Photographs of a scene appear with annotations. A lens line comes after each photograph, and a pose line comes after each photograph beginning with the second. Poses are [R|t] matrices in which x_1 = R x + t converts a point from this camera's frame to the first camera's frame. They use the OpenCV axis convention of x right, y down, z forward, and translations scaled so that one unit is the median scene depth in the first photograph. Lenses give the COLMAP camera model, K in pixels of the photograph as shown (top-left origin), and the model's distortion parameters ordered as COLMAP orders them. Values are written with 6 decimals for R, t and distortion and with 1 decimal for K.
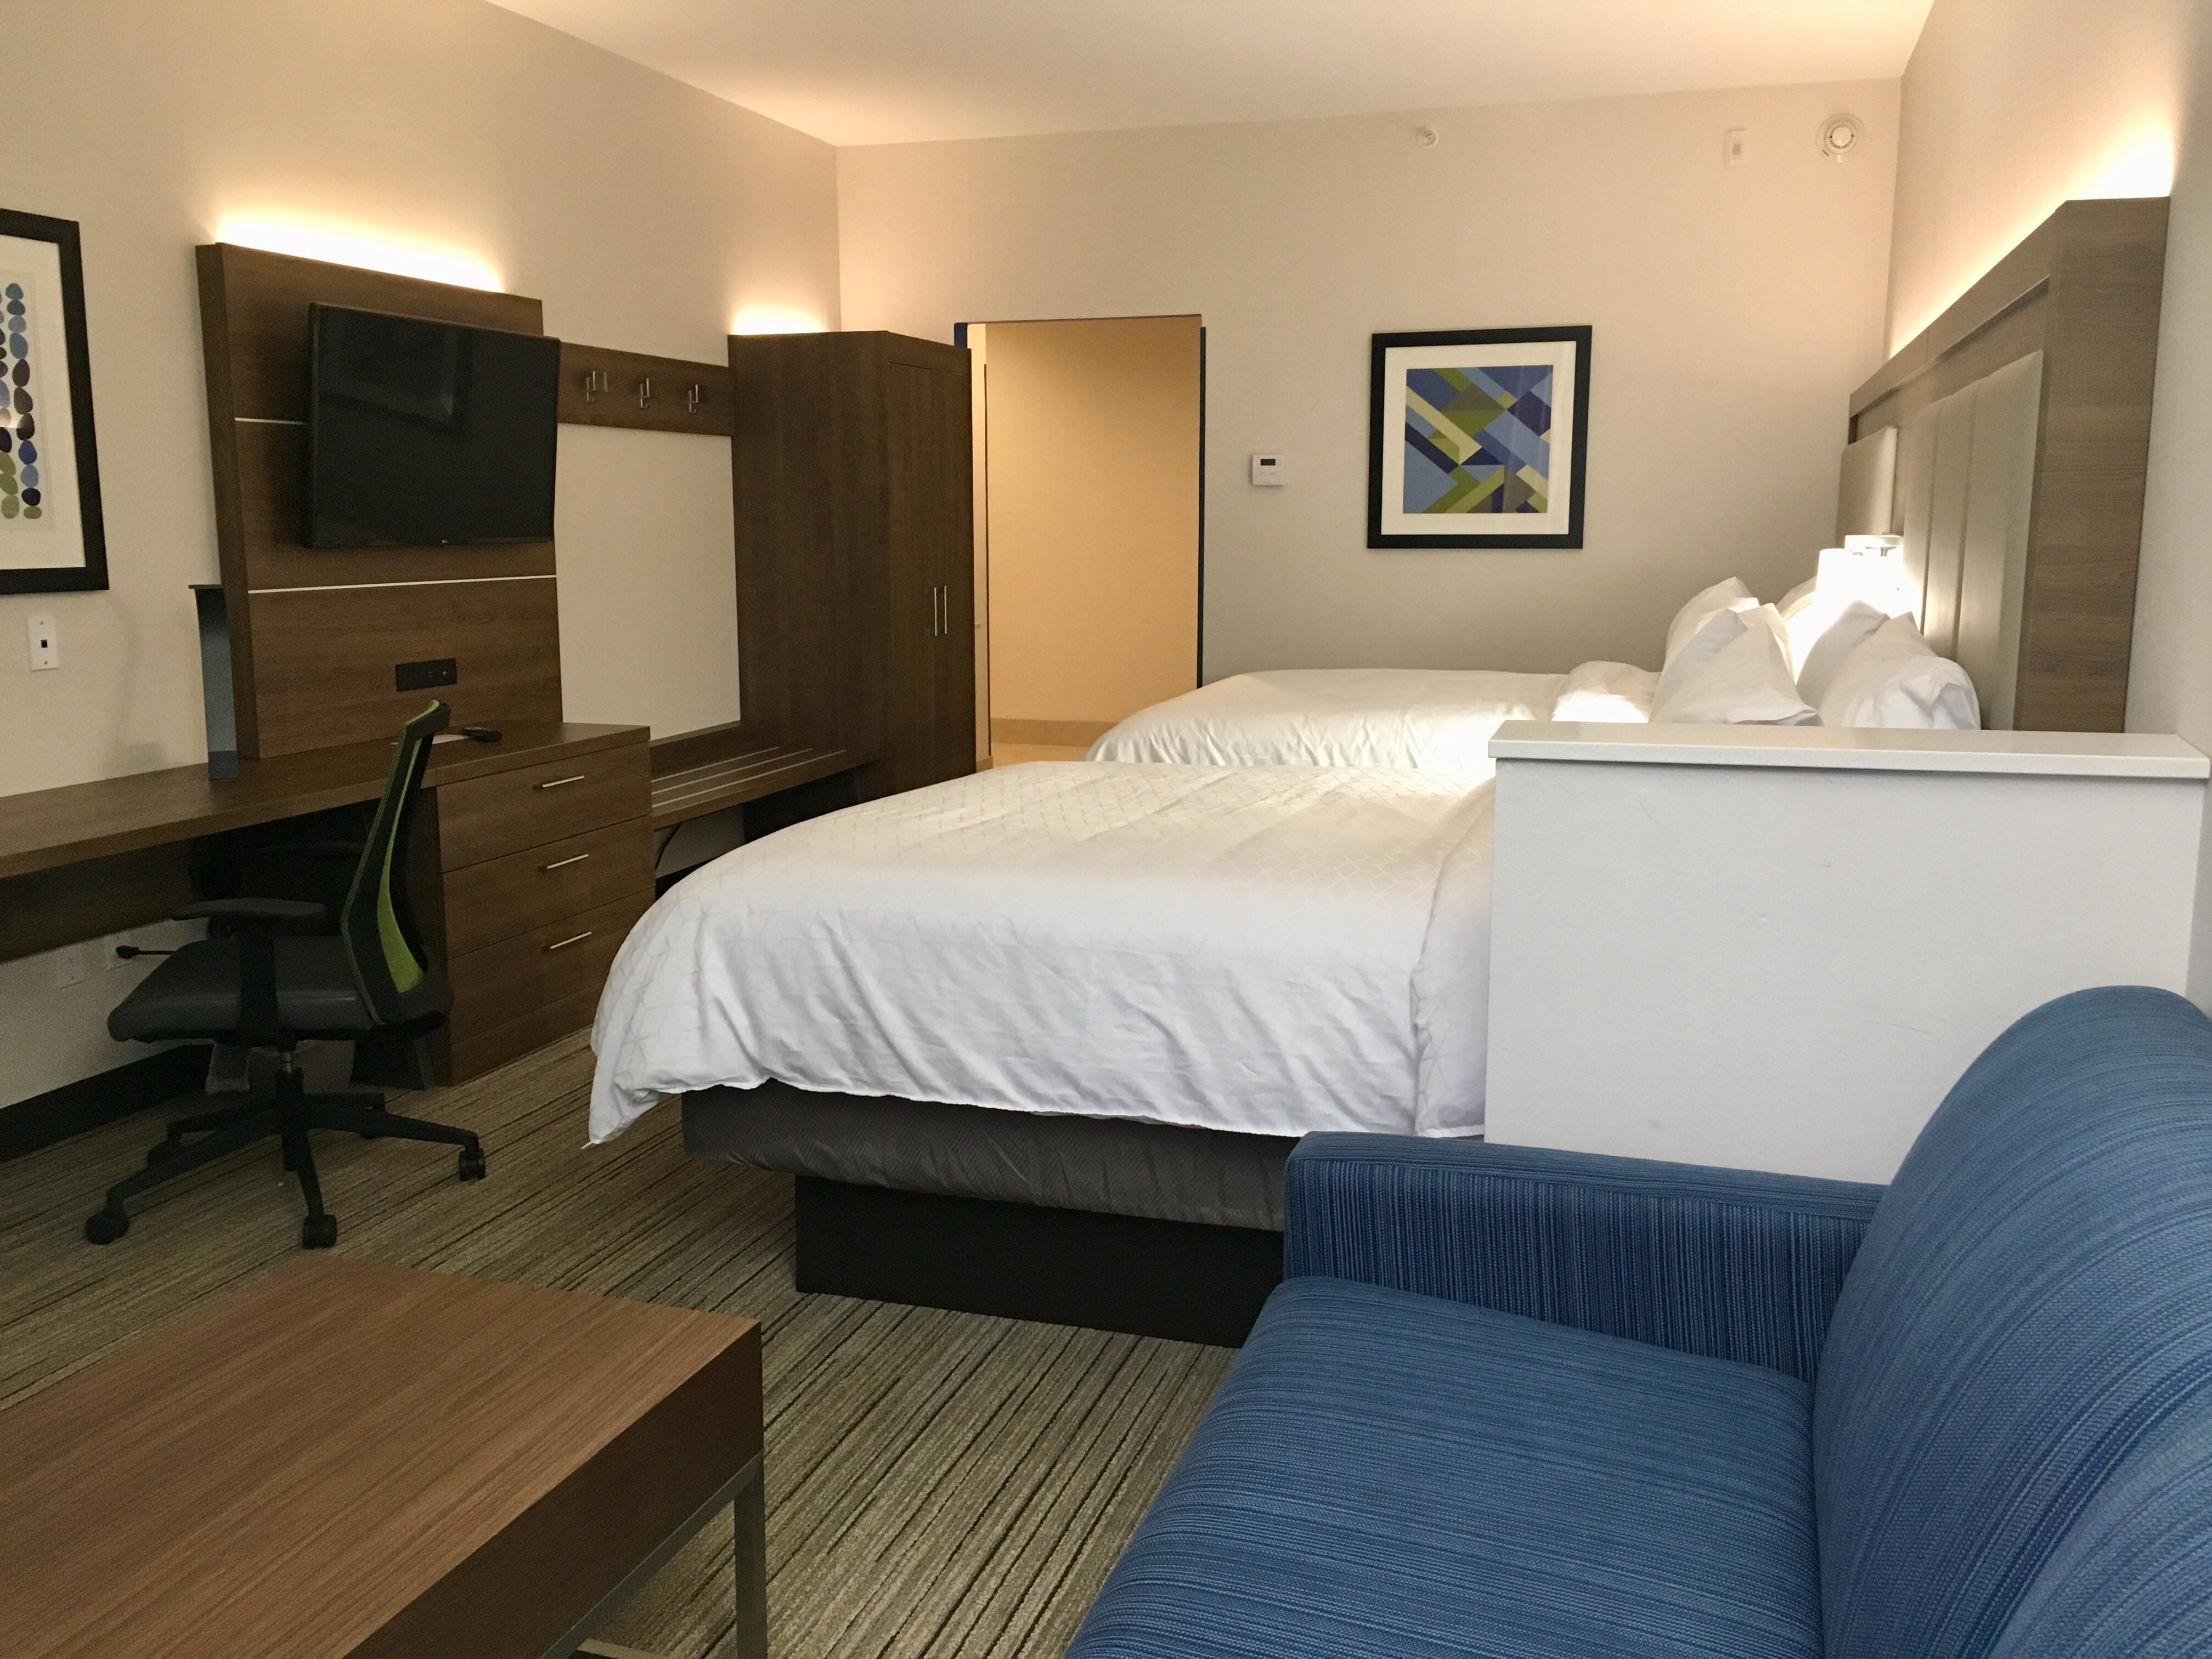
lens RADIAL K [[1884.1, 0, 1106.0], [0, 1884.1, 829.5], [0, 0, 1]] dist [0.127143, -0.181918]
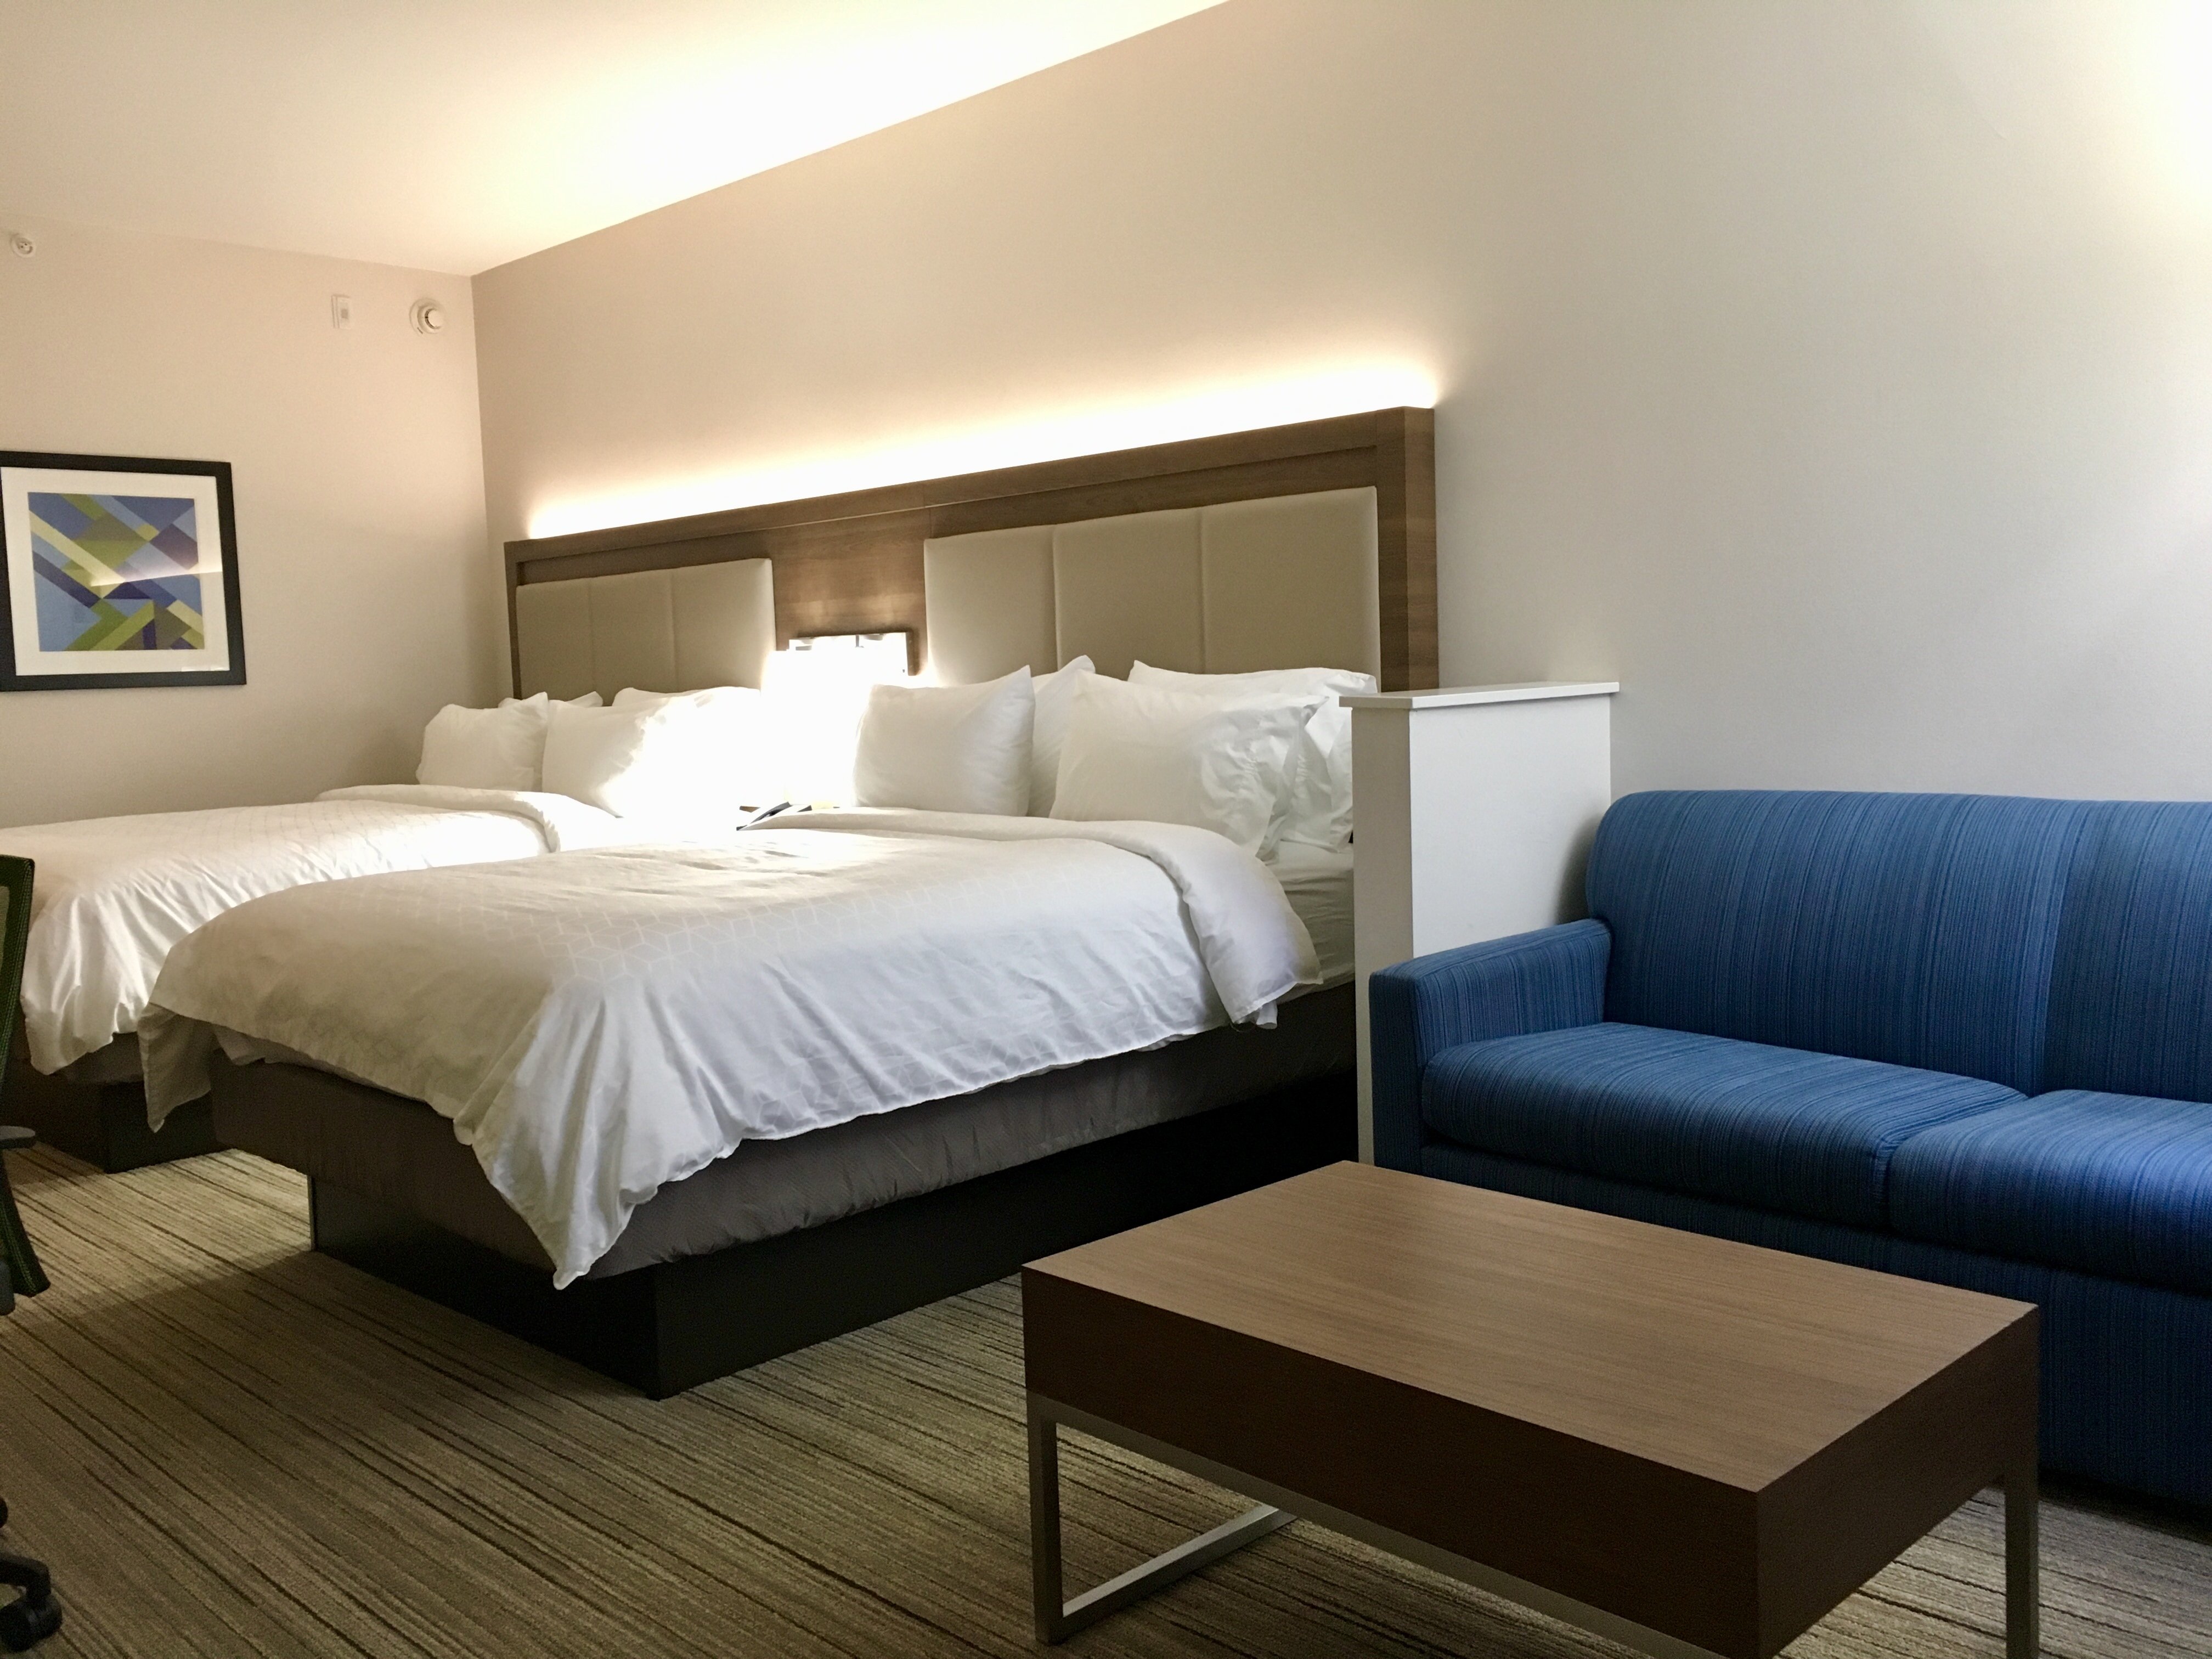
lens RADIAL K [[1884.1, 0, 1106.0], [0, 1884.1, 829.5], [0, 0, 1]] dist [0.127143, -0.181918]
pose [[0.461550, -0.092173, 0.882313, -0.946340], [0.184779, 0.982762, 0.006006, 0.003668], [-0.867657, 0.160261, 0.470625, 0.359529]]
